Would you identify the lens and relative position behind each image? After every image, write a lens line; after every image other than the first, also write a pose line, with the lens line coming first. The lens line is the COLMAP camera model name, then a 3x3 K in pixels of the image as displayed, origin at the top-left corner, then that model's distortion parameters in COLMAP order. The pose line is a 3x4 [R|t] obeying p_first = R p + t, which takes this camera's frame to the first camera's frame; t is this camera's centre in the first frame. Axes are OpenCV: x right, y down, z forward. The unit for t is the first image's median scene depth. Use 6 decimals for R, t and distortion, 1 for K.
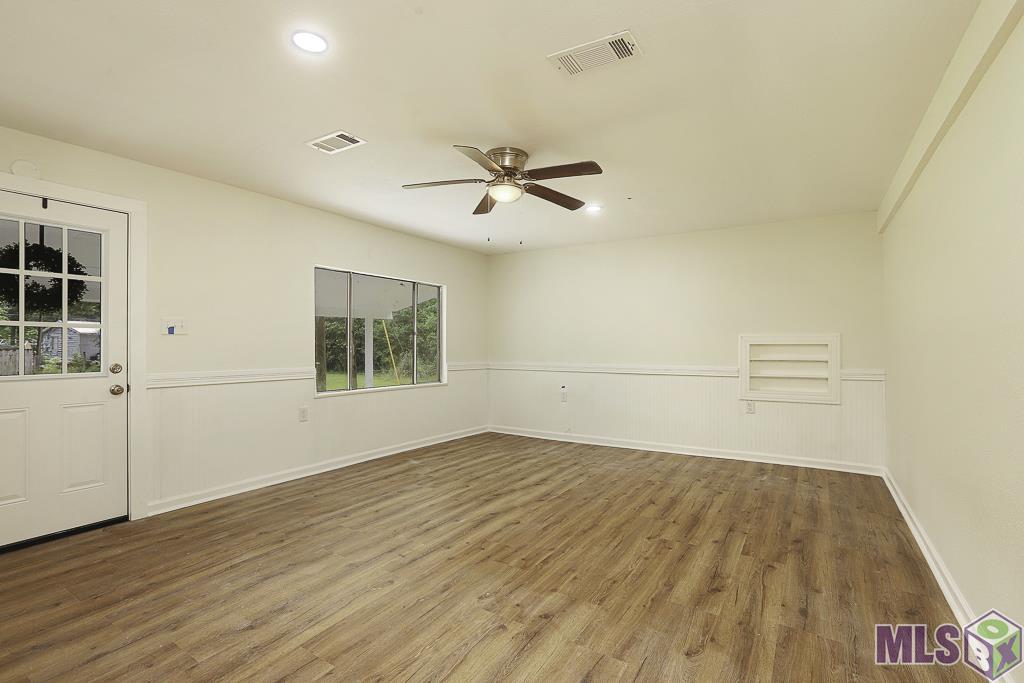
lens RADIAL K [[478.4, 0, 514.3], [0, 478.4, 343.1], [0, 0, 1]] dist [-0.032635, 0.001051]
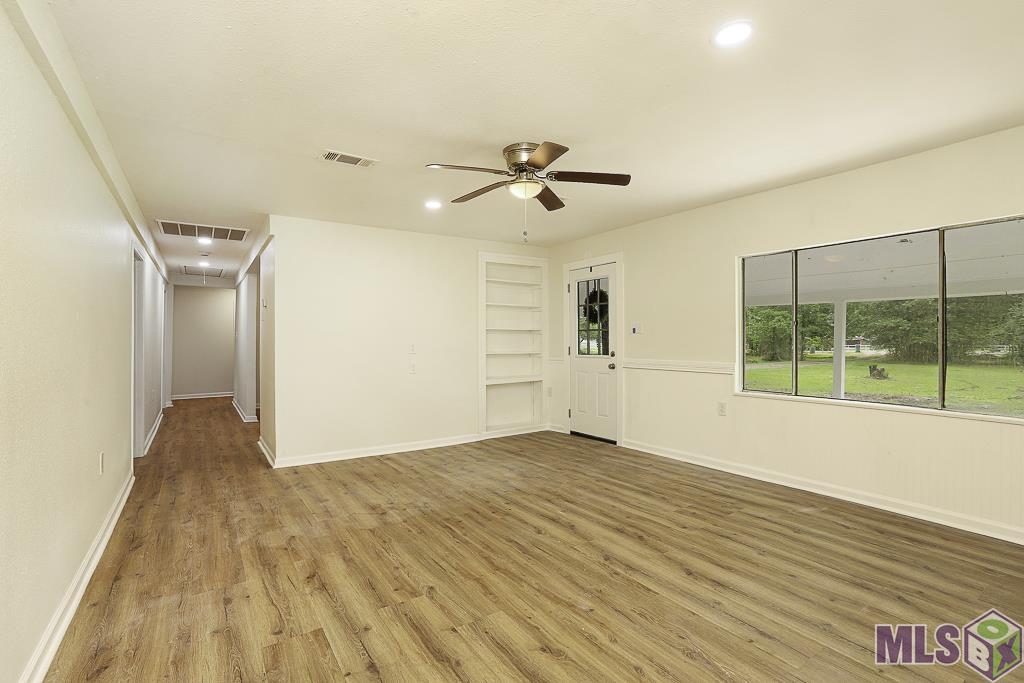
lens RADIAL K [[478.4, 0, 514.3], [0, 478.4, 343.1], [0, 0, 1]] dist [-0.032635, 0.001051]
pose [[-0.408114, 0.005107, -0.912916, 0.868821], [0.008710, 0.999961, 0.001700, 0.007188], [0.912889, -0.007258, -0.408143, 1.338273]]
